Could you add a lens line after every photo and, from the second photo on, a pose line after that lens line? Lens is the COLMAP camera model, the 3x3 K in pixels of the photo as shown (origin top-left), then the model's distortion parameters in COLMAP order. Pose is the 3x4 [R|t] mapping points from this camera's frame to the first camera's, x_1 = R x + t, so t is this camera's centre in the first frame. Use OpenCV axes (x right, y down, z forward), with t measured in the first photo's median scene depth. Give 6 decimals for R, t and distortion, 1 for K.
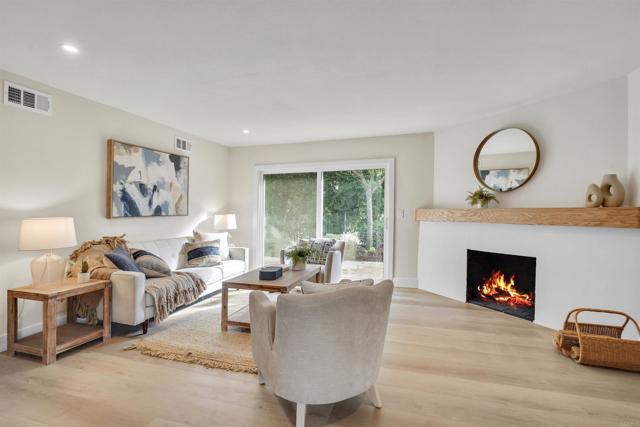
lens RADIAL K [[292.3, 0, 322.8], [0, 292.3, 211.1], [0, 0, 1]] dist [-0.026938, 0.000770]
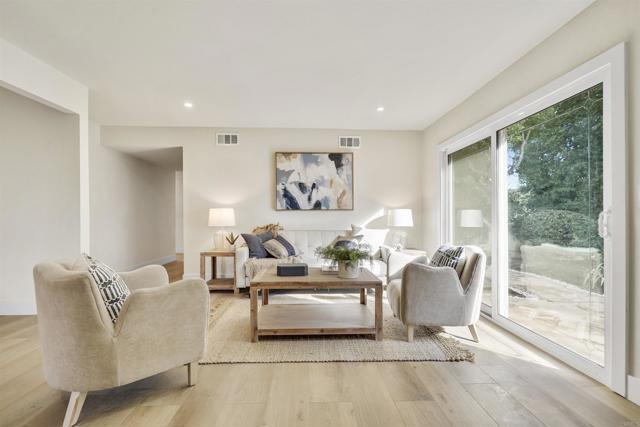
lens RADIAL K [[292.3, 0, 318.4], [0, 292.3, 215.8], [0, 0, 1]] dist [-0.026938, 0.000770]
pose [[0.337583, -0.002312, -0.941293, 0.535320], [-0.004974, 0.999979, -0.004240, 0.046715], [0.941283, 0.006113, 0.337564, 0.628984]]
